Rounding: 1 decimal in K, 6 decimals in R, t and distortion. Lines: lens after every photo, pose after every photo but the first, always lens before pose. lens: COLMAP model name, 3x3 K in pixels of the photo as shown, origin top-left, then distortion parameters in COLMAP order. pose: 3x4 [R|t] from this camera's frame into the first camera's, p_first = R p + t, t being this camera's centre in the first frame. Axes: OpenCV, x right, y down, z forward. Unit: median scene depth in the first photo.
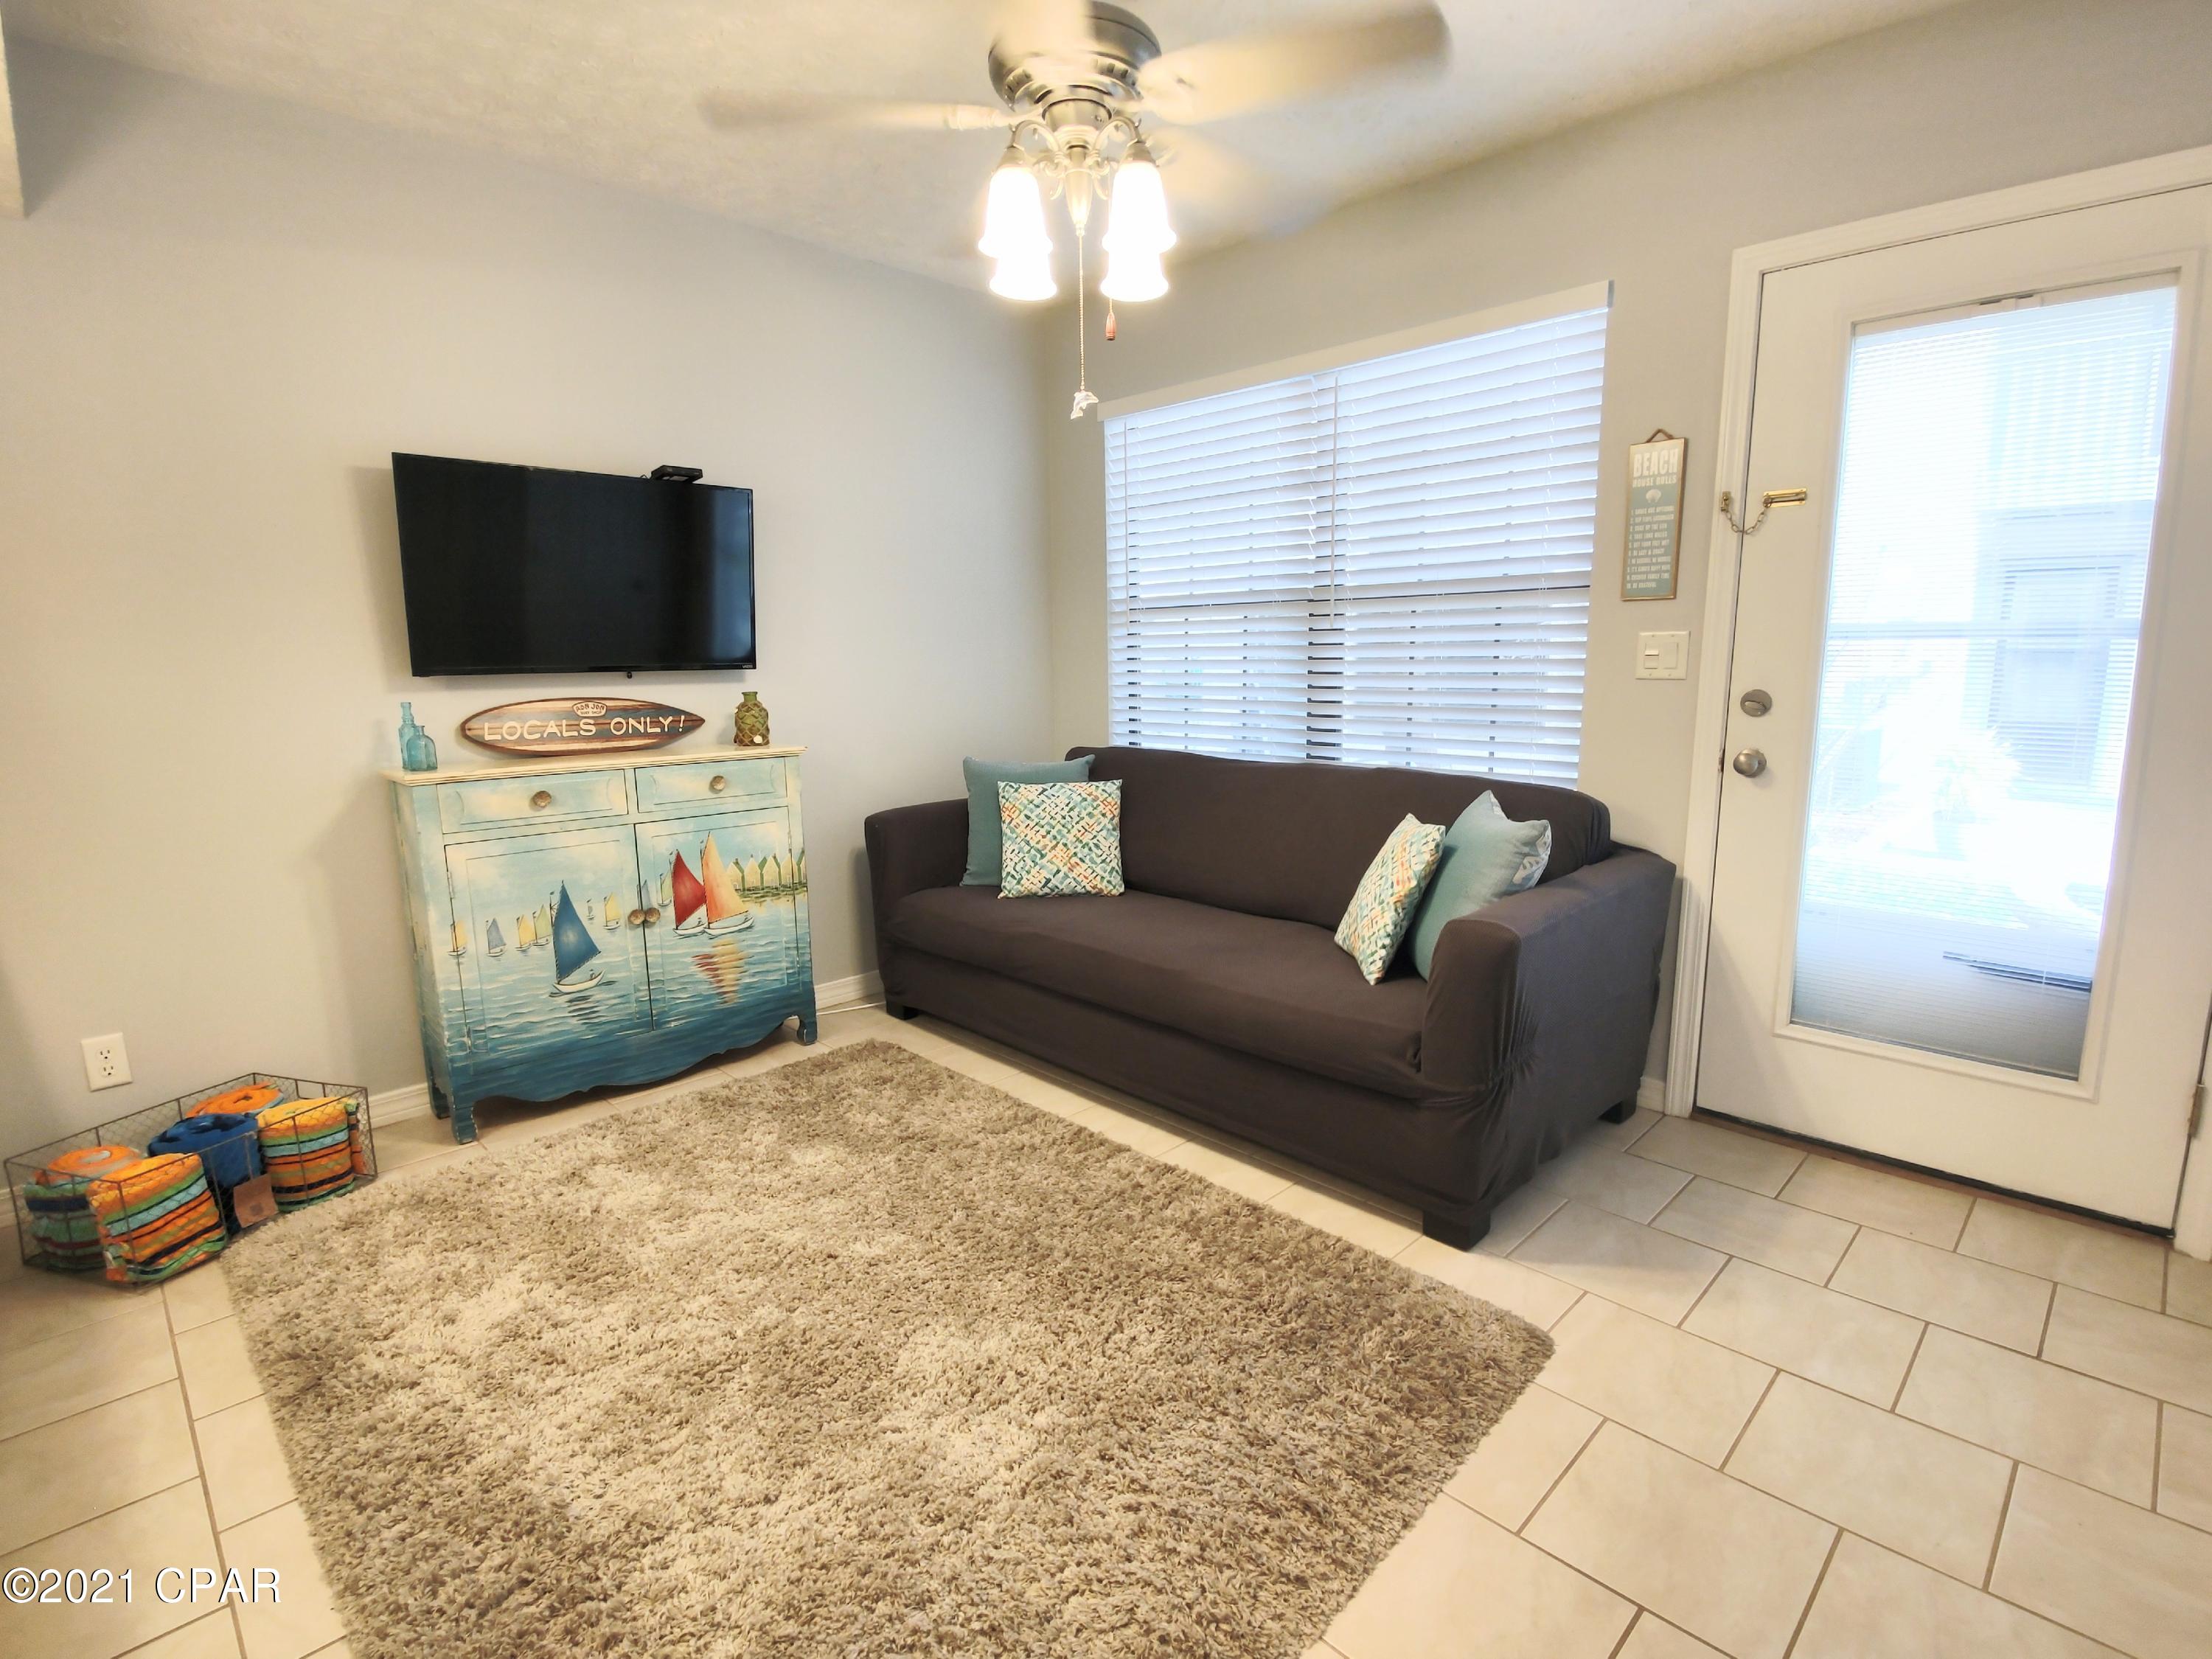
lens RADIAL K [[1075.8, 0, 1118.6], [0, 1075.8, 837.9], [0, 0, 1]] dist [0.000185, -0.008737]
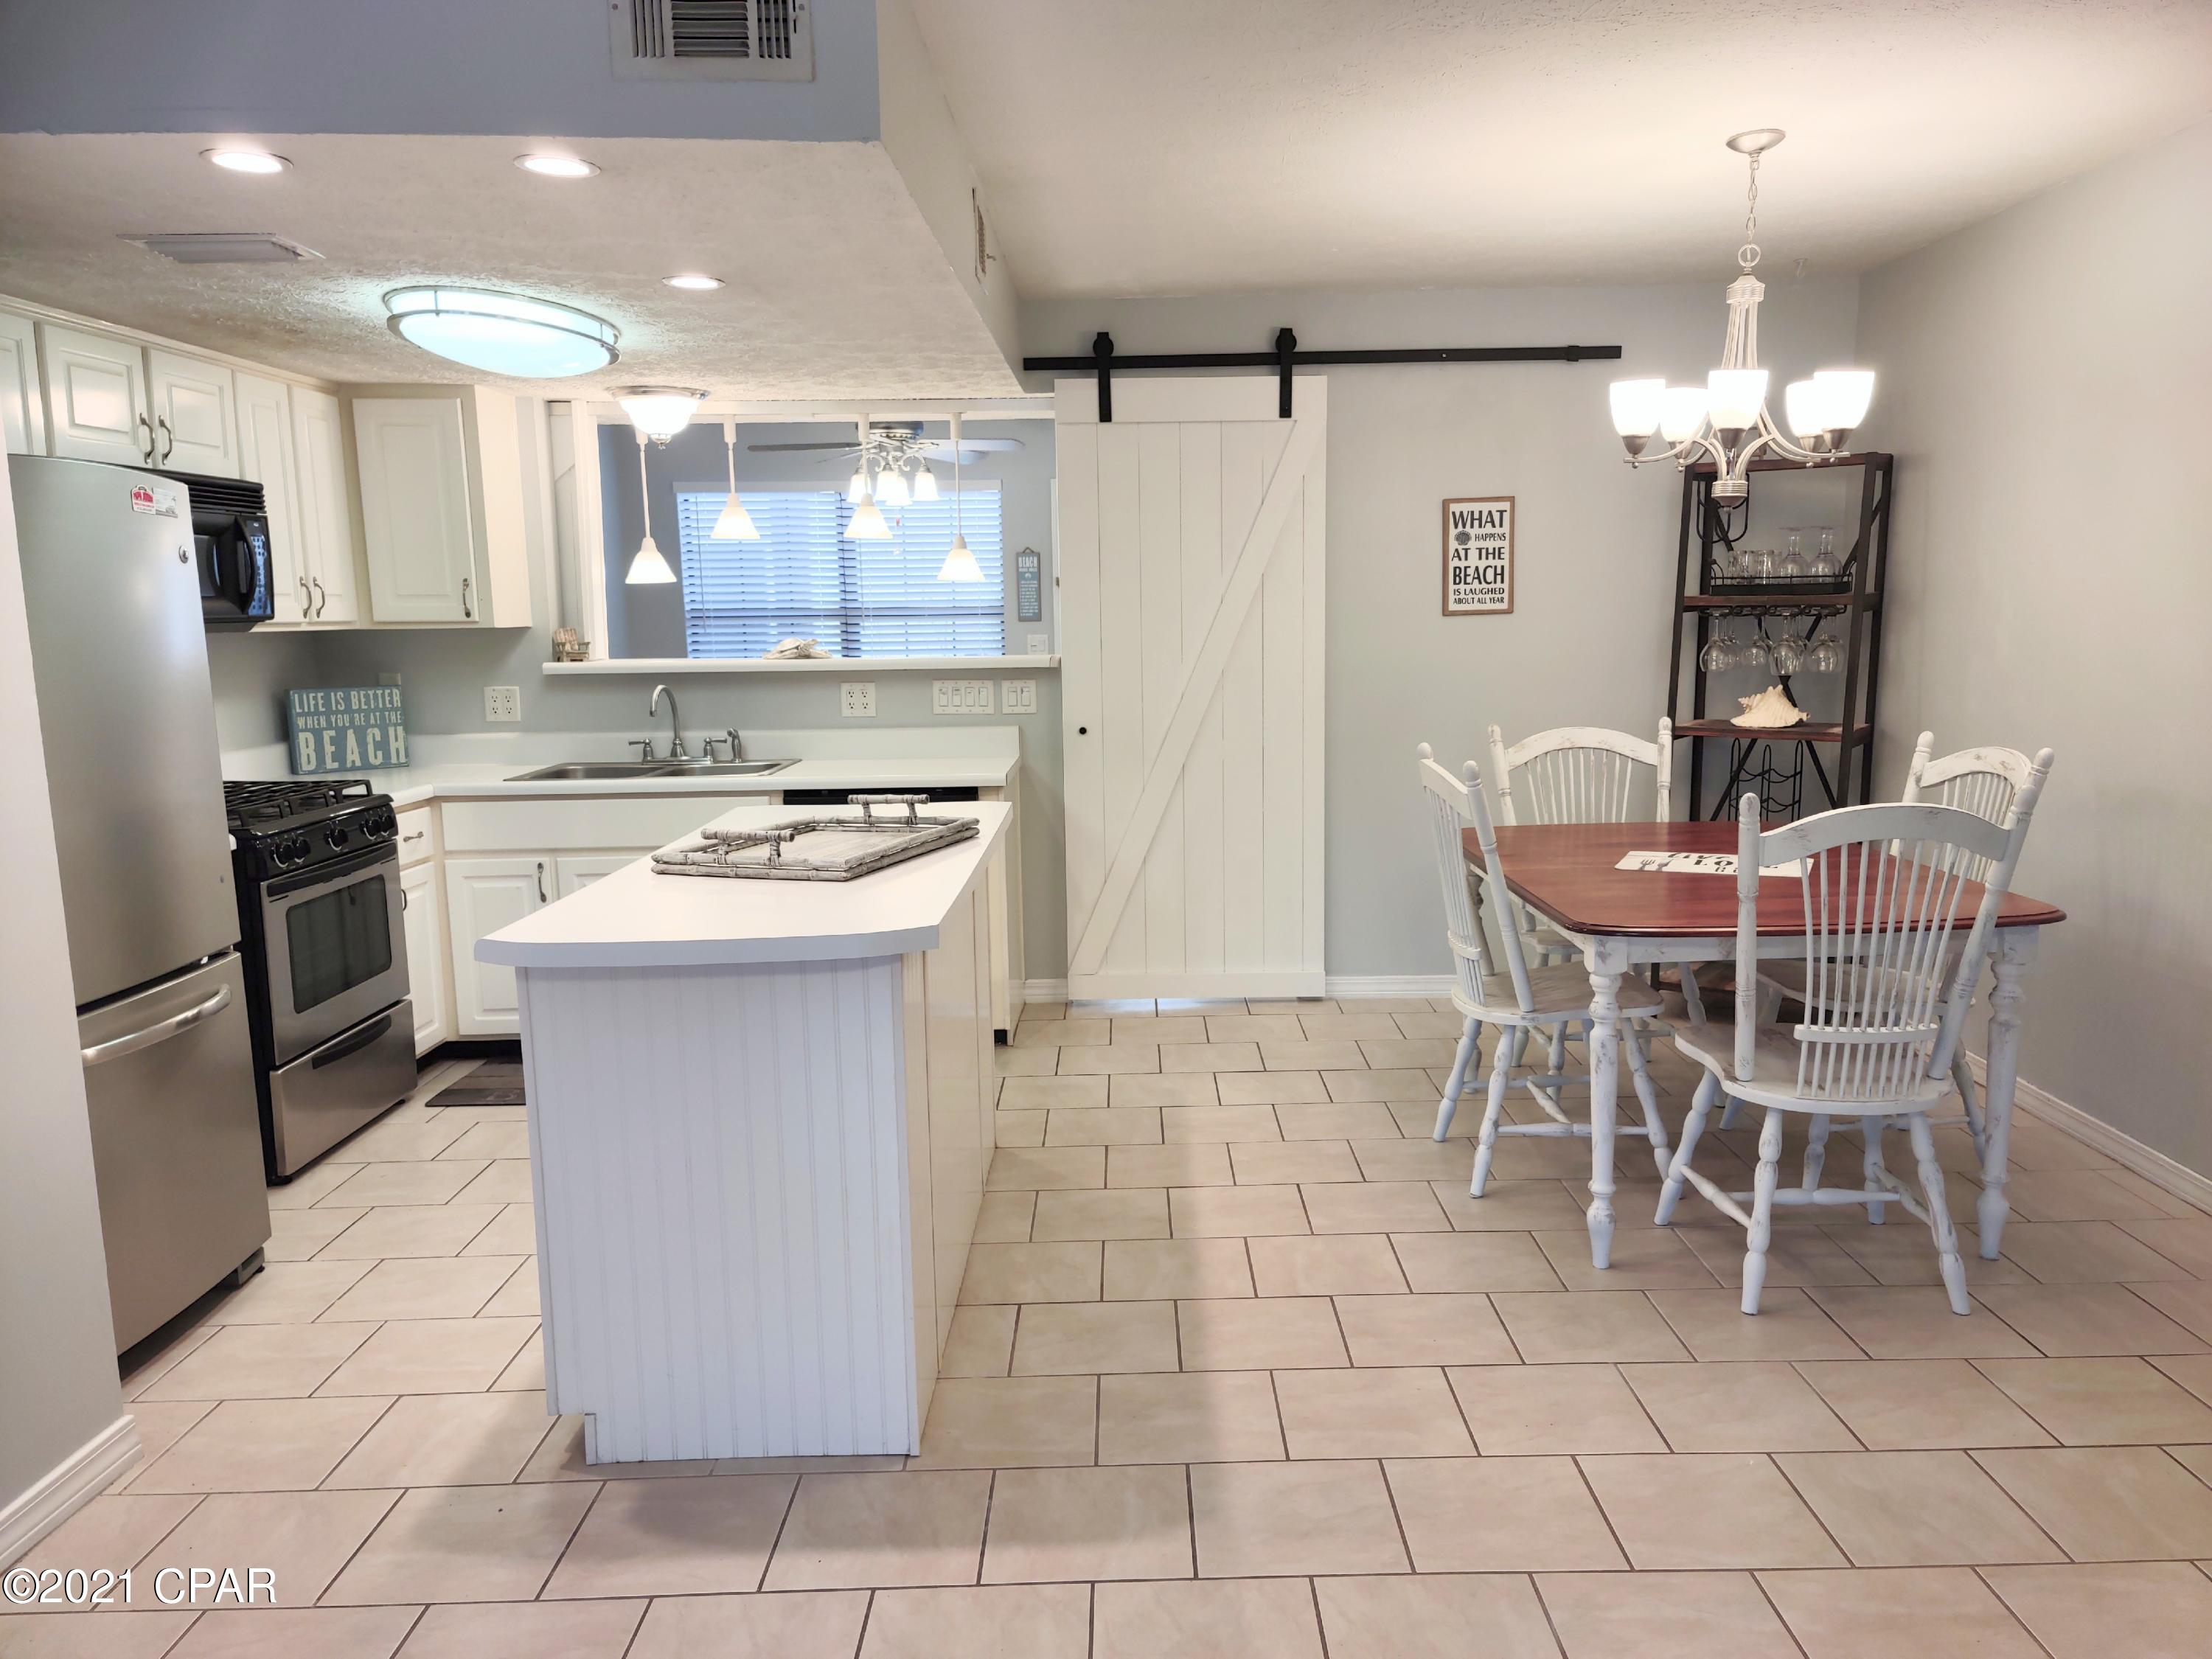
lens RADIAL K [[1616.9, 0, 1137.6], [0, 1616.9, 856.2], [0, 0, 1]] dist [0.053597, -0.008164]
pose [[0.702608, -0.111118, 0.702848, -1.870860], [0.128239, 0.991333, 0.028532, 0.209635], [-0.699927, 0.070086, 0.710768, -1.607400]]
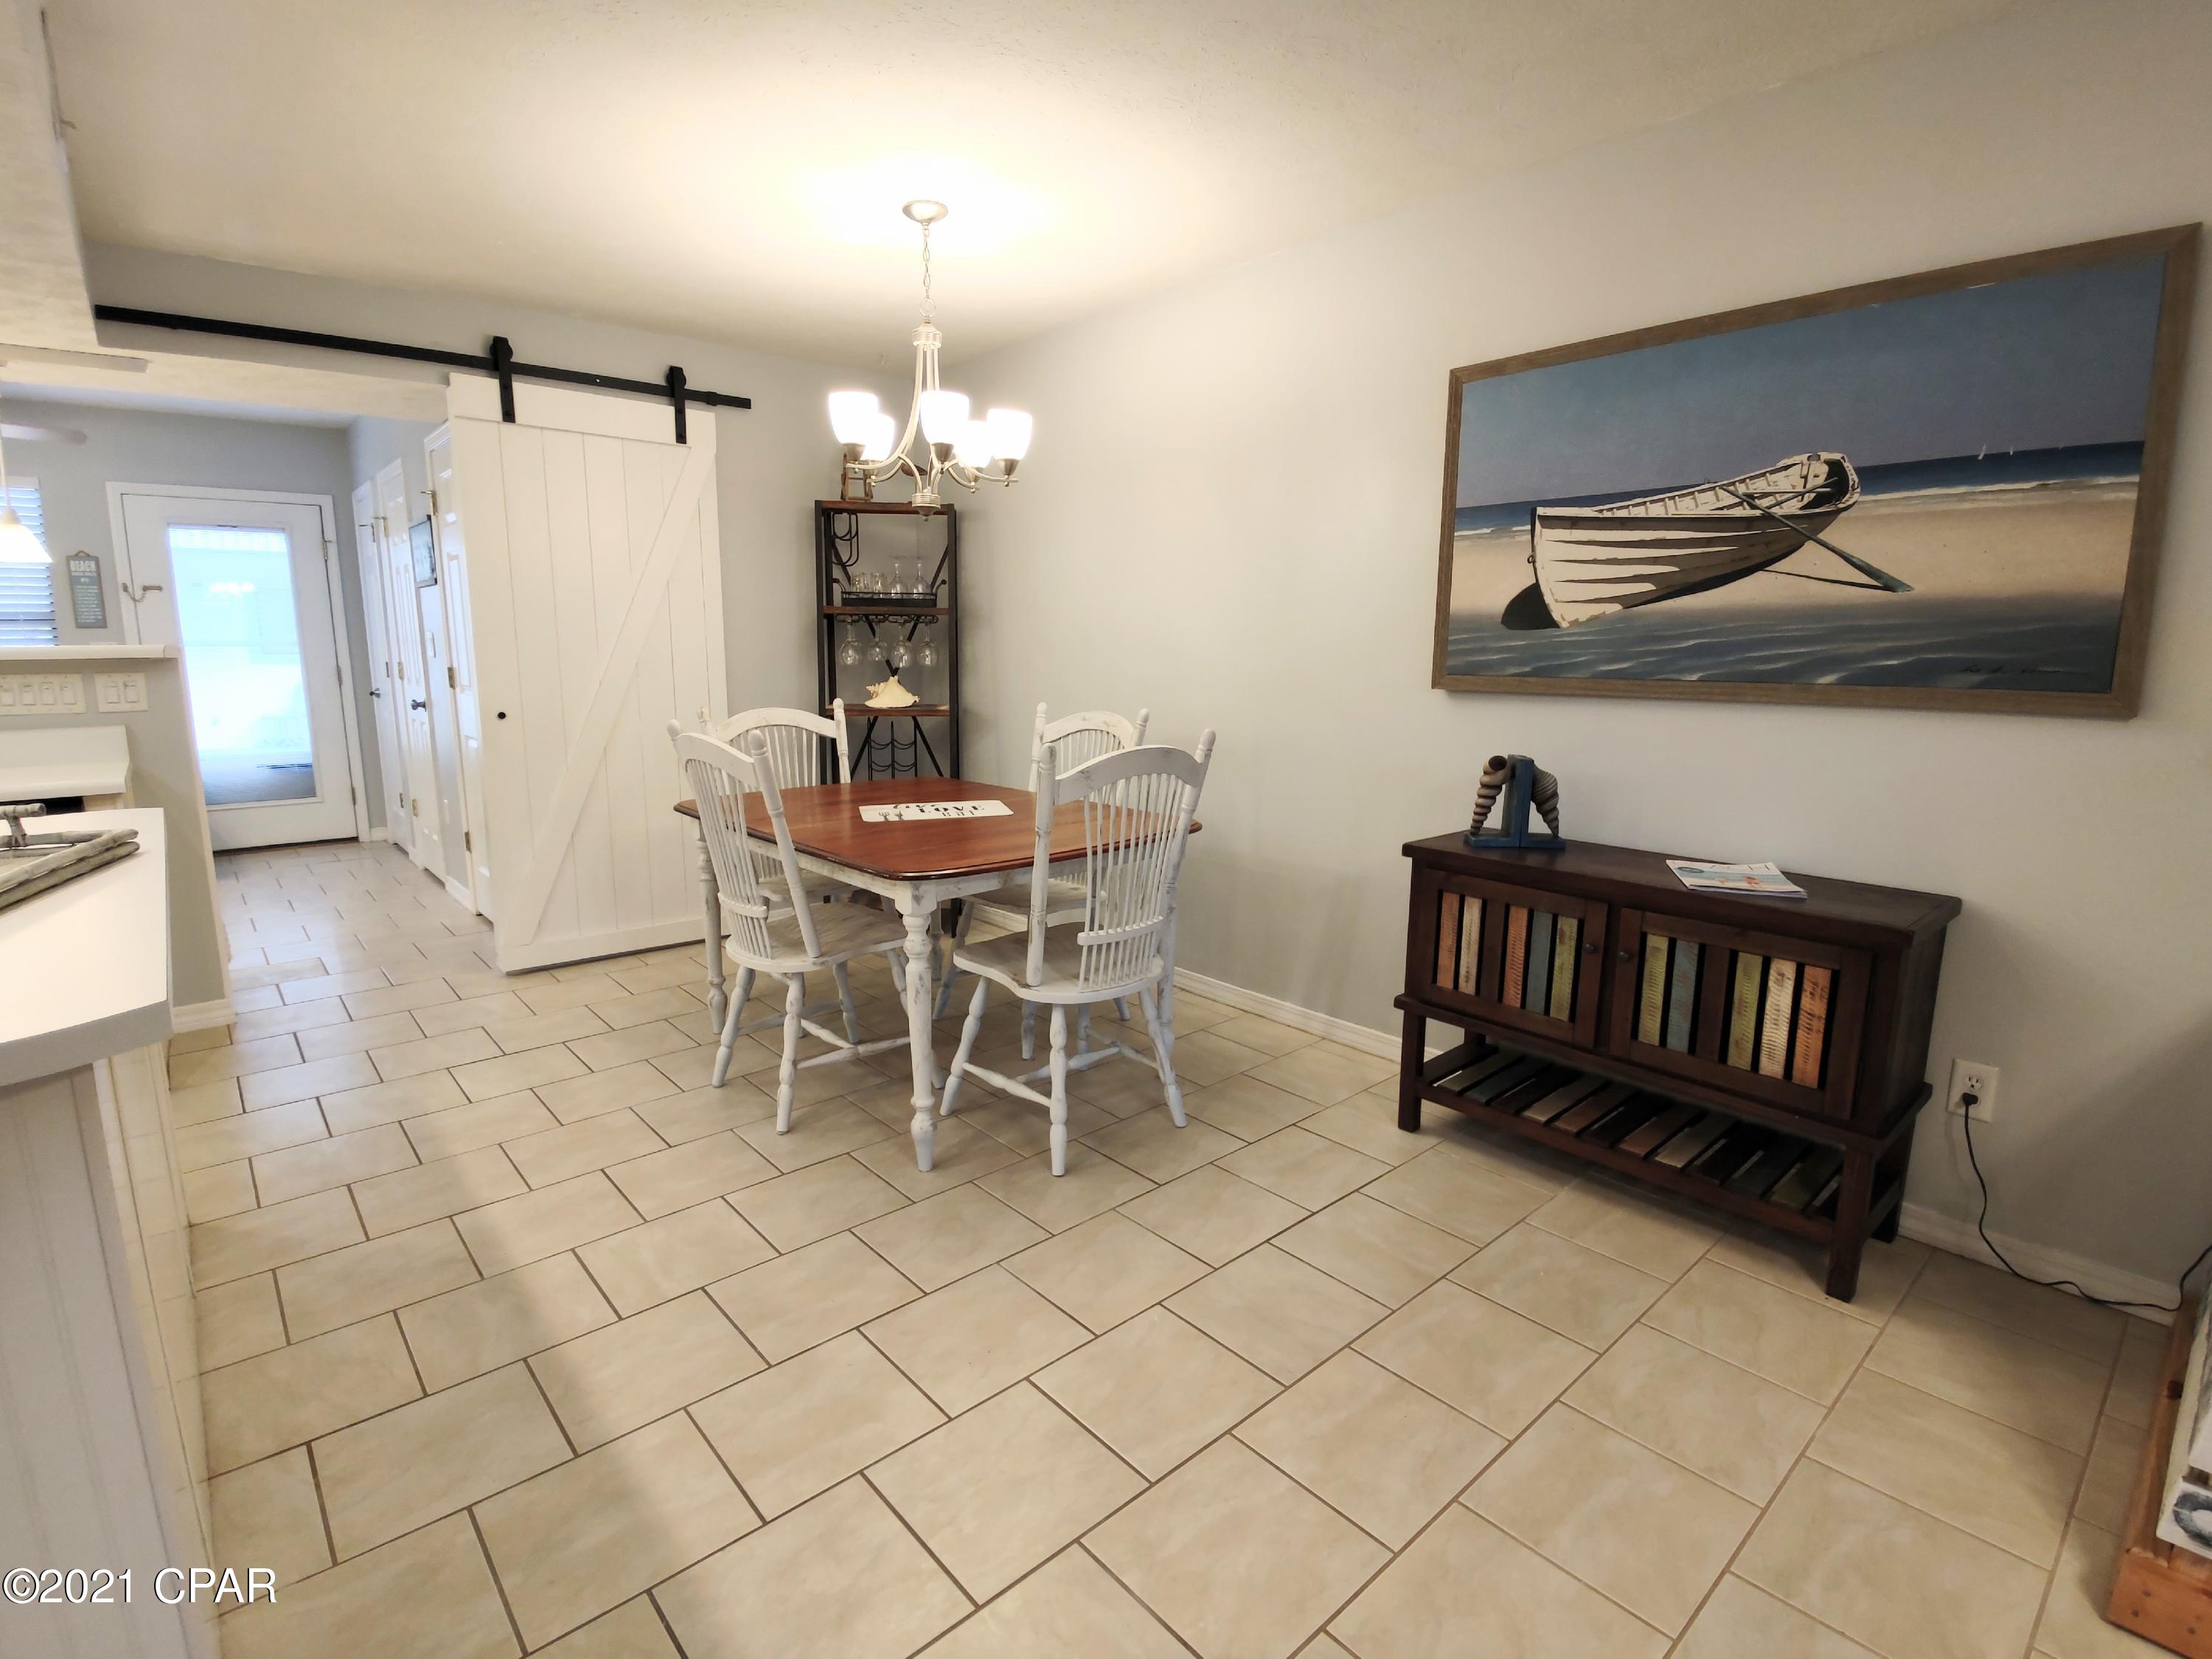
lens RADIAL K [[1065.1, 0, 1111.2], [0, 1065.1, 833.8], [0, 0, 1]] dist [0.008232, -0.020394]
pose [[0.058991, -0.165778, 0.984397, -1.615914], [0.162634, 0.974536, 0.154371, 0.199098], [-0.984921, 0.150990, 0.084450, -1.194506]]
